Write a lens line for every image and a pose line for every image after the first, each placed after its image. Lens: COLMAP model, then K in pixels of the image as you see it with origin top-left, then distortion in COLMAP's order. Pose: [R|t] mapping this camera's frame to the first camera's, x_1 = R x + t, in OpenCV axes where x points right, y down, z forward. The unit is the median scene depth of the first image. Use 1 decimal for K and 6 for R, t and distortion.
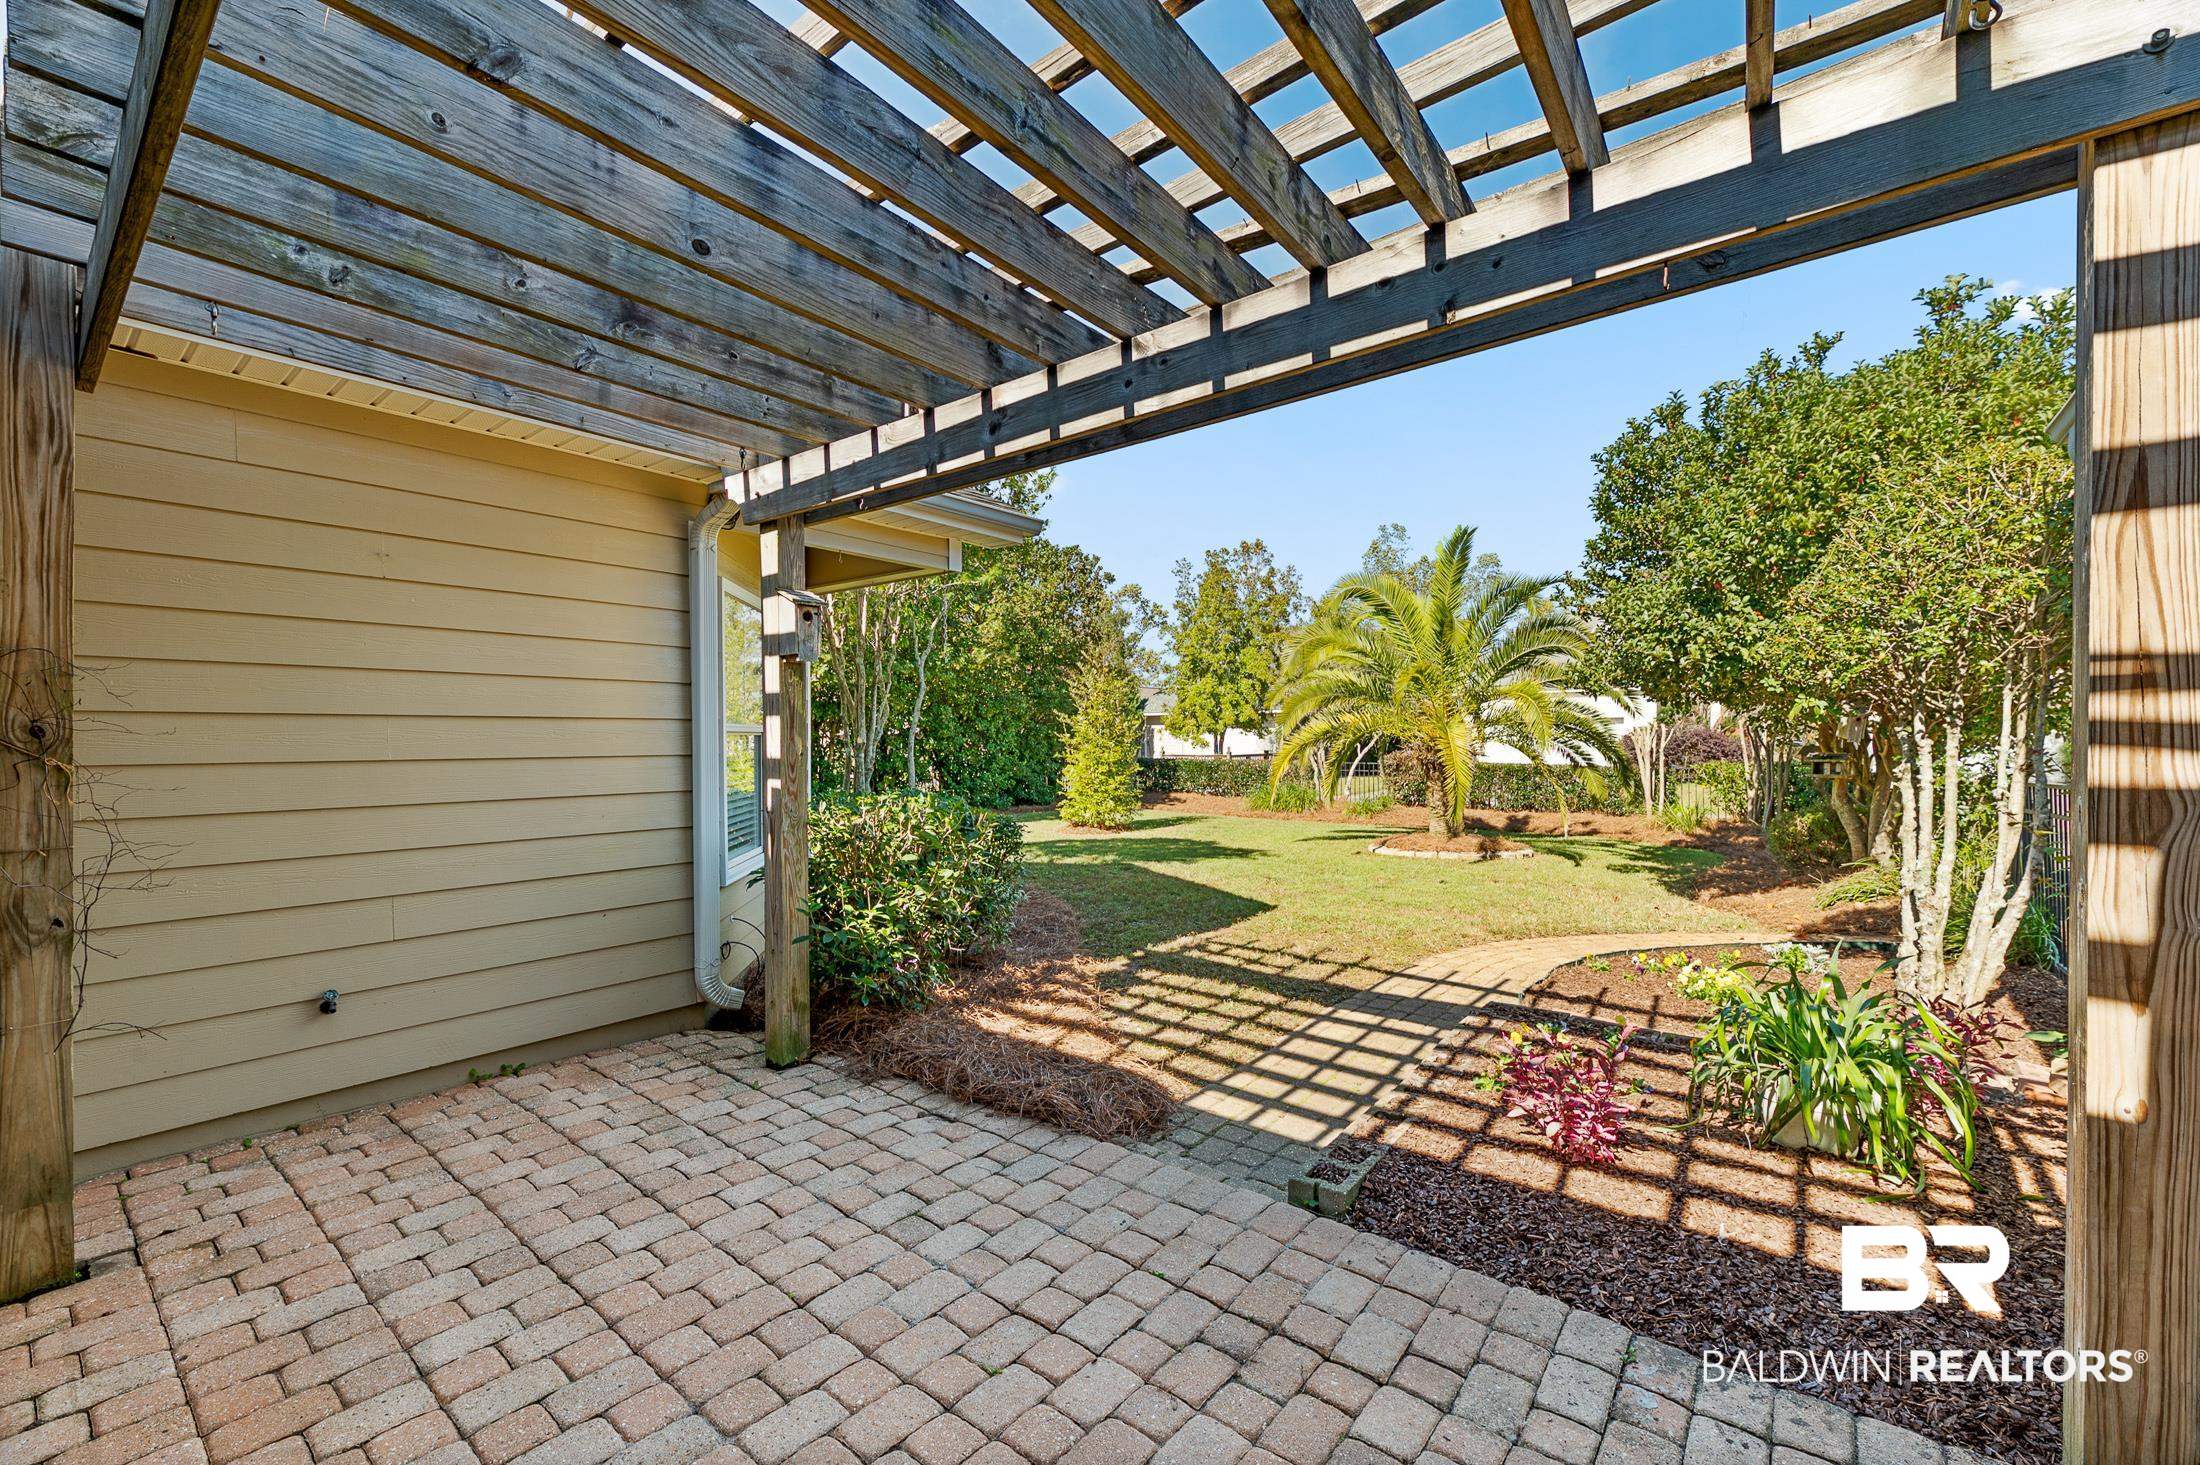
lens RADIAL K [[884.0, 0, 1100.2], [0, 884.0, 756.3], [0, 0, 1]] dist [0.000725, 0.000036]
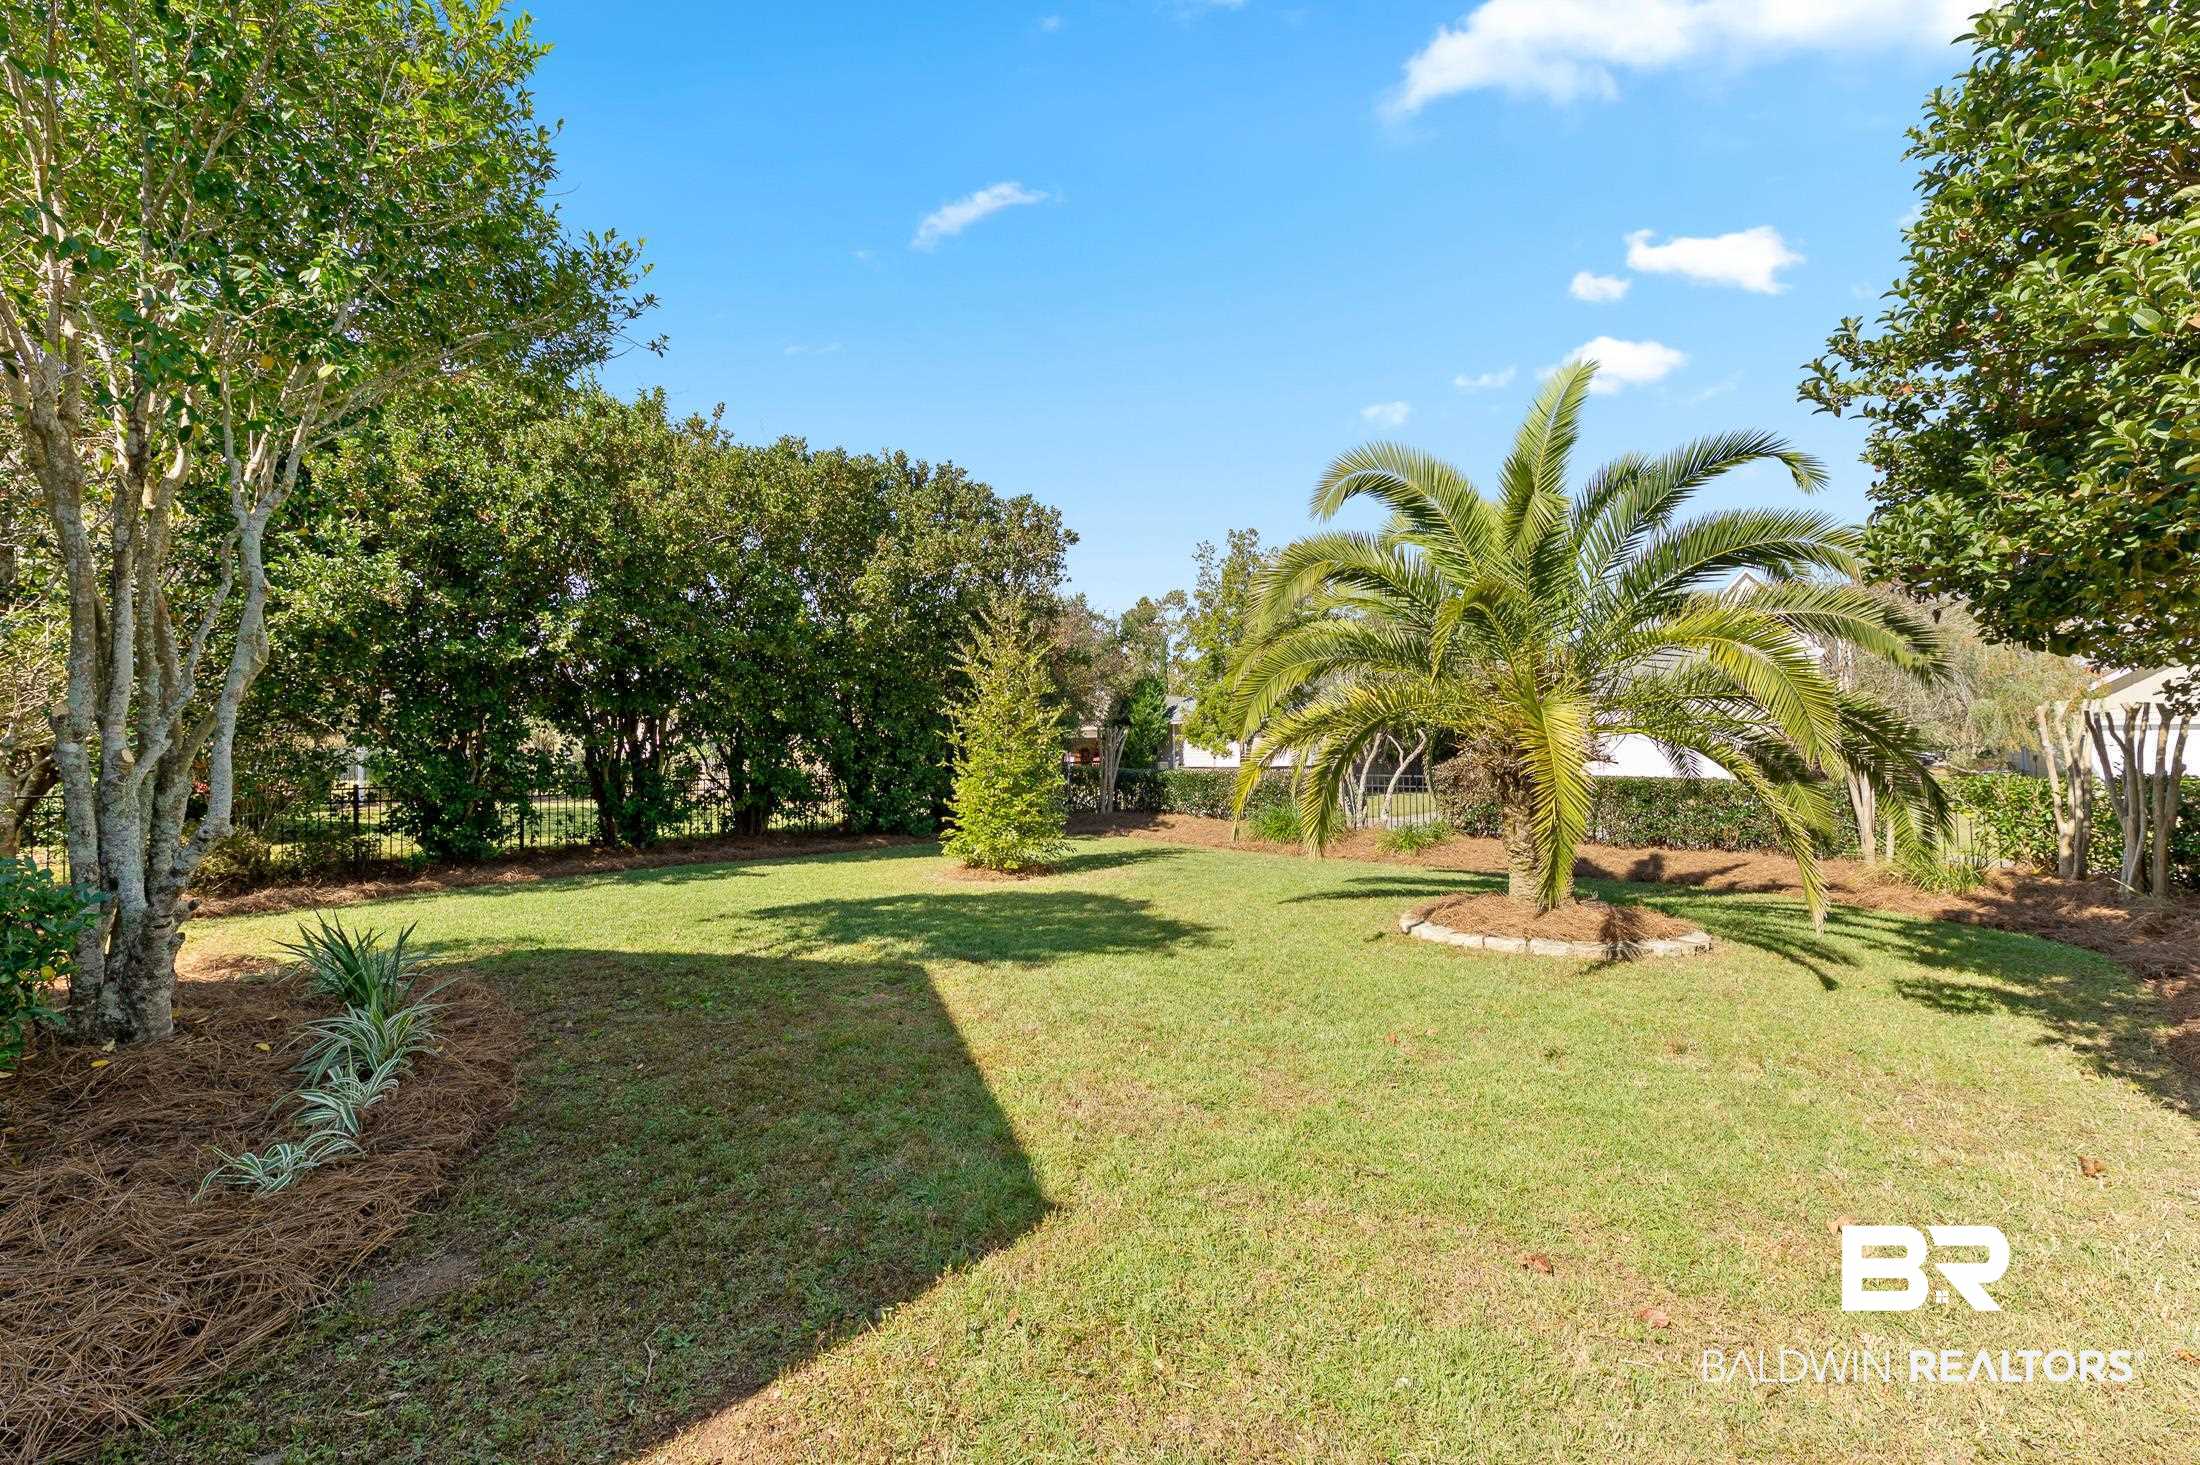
lens RADIAL K [[862.3, 0, 1098.1], [0, 862.3, 720.6], [0, 0, 1]] dist [-0.000187, -0.000016]
pose [[0.996926, -0.003226, -0.078281, 0.125143], [-0.001263, 0.998361, -0.057220, 0.004480], [0.078337, 0.057143, 0.995288, 0.345223]]
